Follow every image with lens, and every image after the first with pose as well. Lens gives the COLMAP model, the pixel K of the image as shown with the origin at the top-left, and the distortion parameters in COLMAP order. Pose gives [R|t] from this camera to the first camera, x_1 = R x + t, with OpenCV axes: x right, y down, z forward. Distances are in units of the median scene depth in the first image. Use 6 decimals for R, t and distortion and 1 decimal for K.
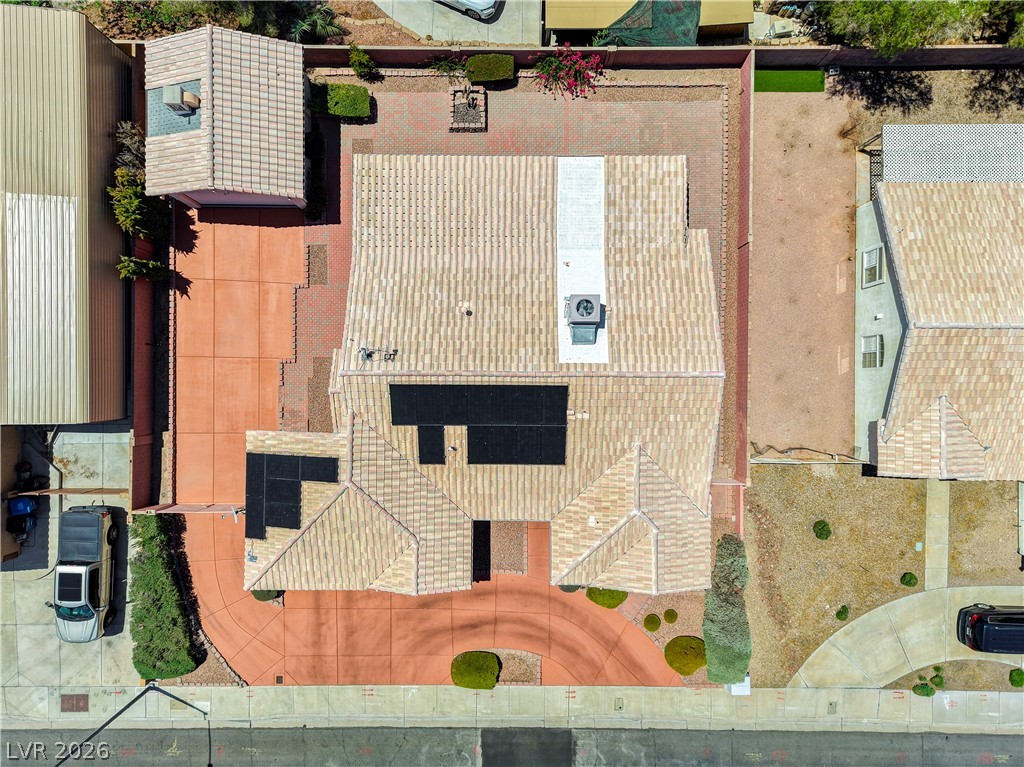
lens RADIAL K [[679.3, 0, 510.1], [0, 679.3, 383.0], [0, 0, 1]] dist [0.057688, -0.035220]
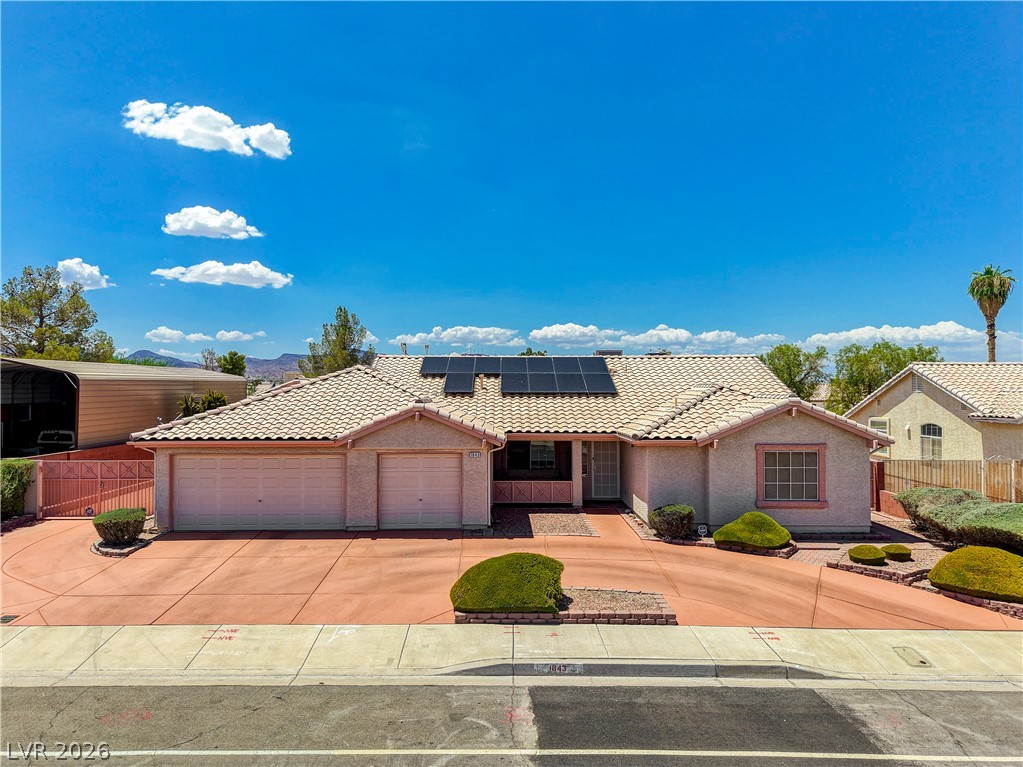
lens RADIAL K [[678.7, 0, 509.6], [0, 678.7, 383.0], [0, 0, 1]] dist [0.057688, -0.035220]
pose [[0.999831, 0.006487, 0.017182, -0.058247], [0.017227, -0.006856, -0.999828, 0.832729], [-0.006369, 0.999955, -0.006967, 0.871775]]
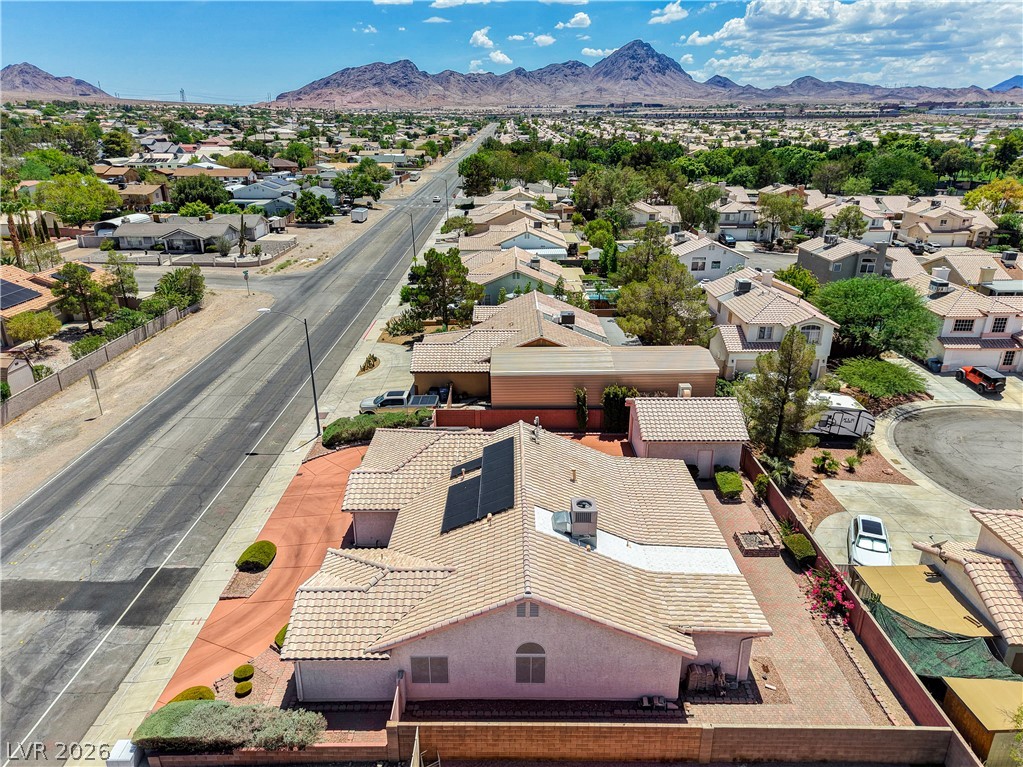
lens RADIAL K [[678.7, 0, 509.6], [0, 678.7, 383.0], [0, 0, 1]] dist [0.057688, -0.035220]
pose [[0.002935, 0.359379, -0.933187, 0.886758], [-0.999968, 0.008028, -0.000053, 0.007501], [0.007473, 0.933157, 0.359391, 0.339032]]
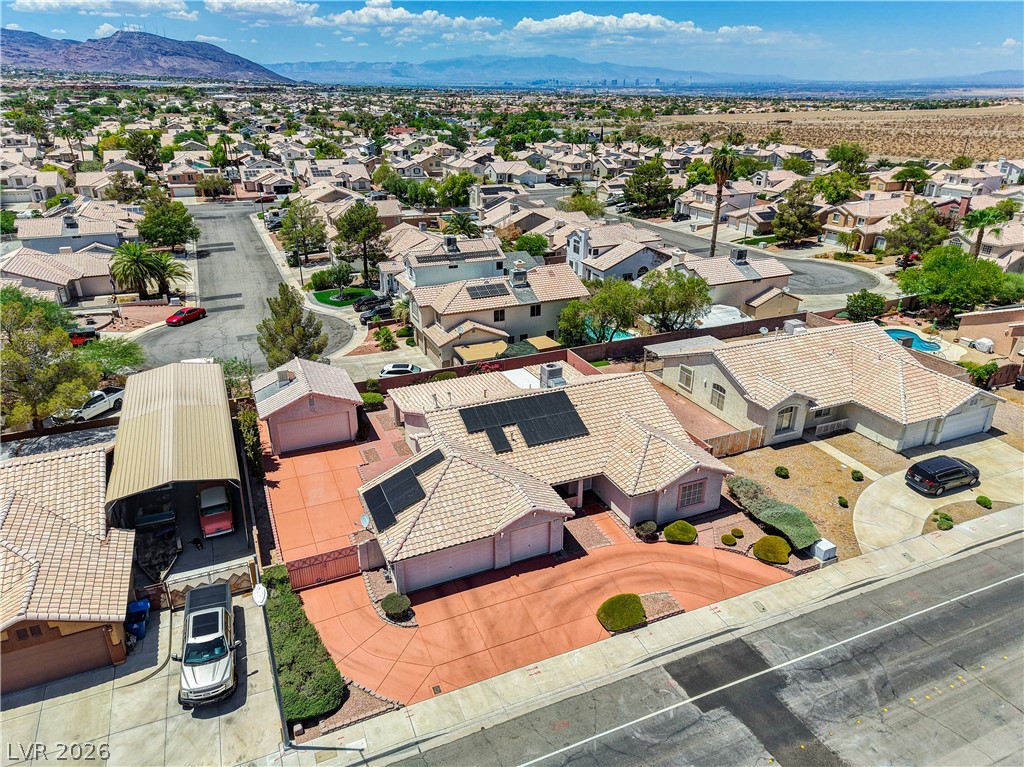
lens RADIAL K [[679.3, 0, 510.1], [0, 679.3, 383.0], [0, 0, 1]] dist [0.057688, -0.035220]
pose [[0.914352, -0.154807, 0.374160, -0.519366], [0.404821, 0.370004, -0.836192, 1.061687], [-0.008993, 0.916041, 0.400983, 0.290637]]
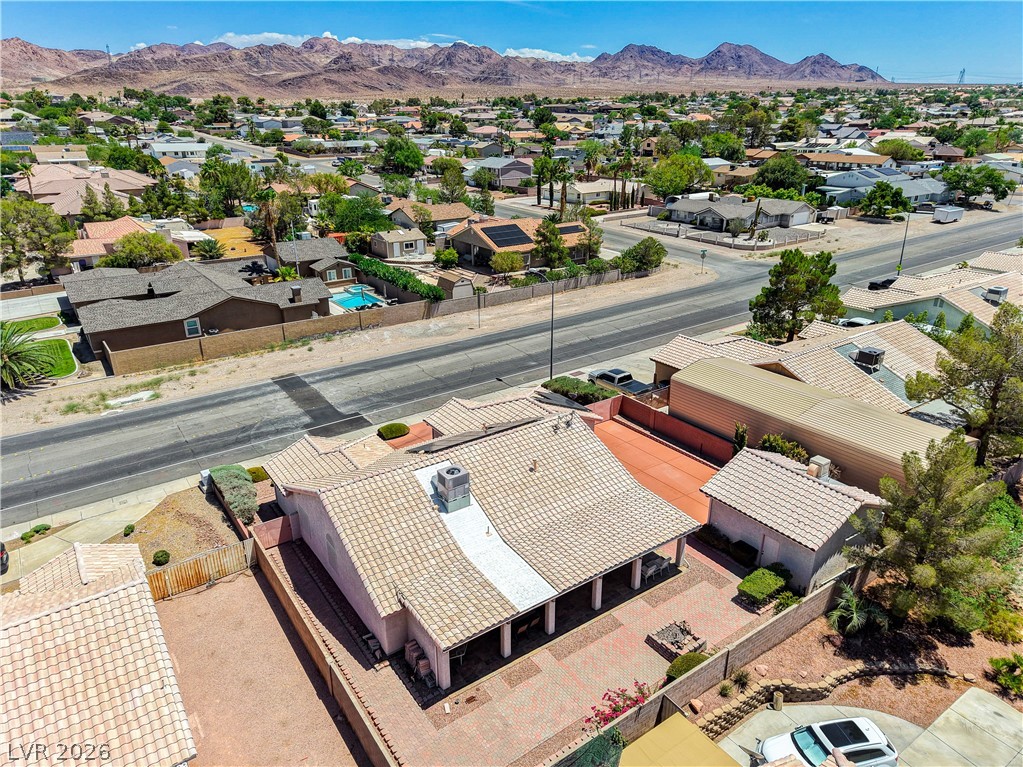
lens RADIAL K [[677.6, 0, 509.2], [0, 677.6, 381.5], [0, 0, 1]] dist [0.064669, -0.044909]
pose [[-0.816502, 0.220396, -0.533620, 0.519668], [-0.577230, -0.293377, 0.762060, -0.850120], [0.011403, 0.930245, 0.366762, 0.341350]]
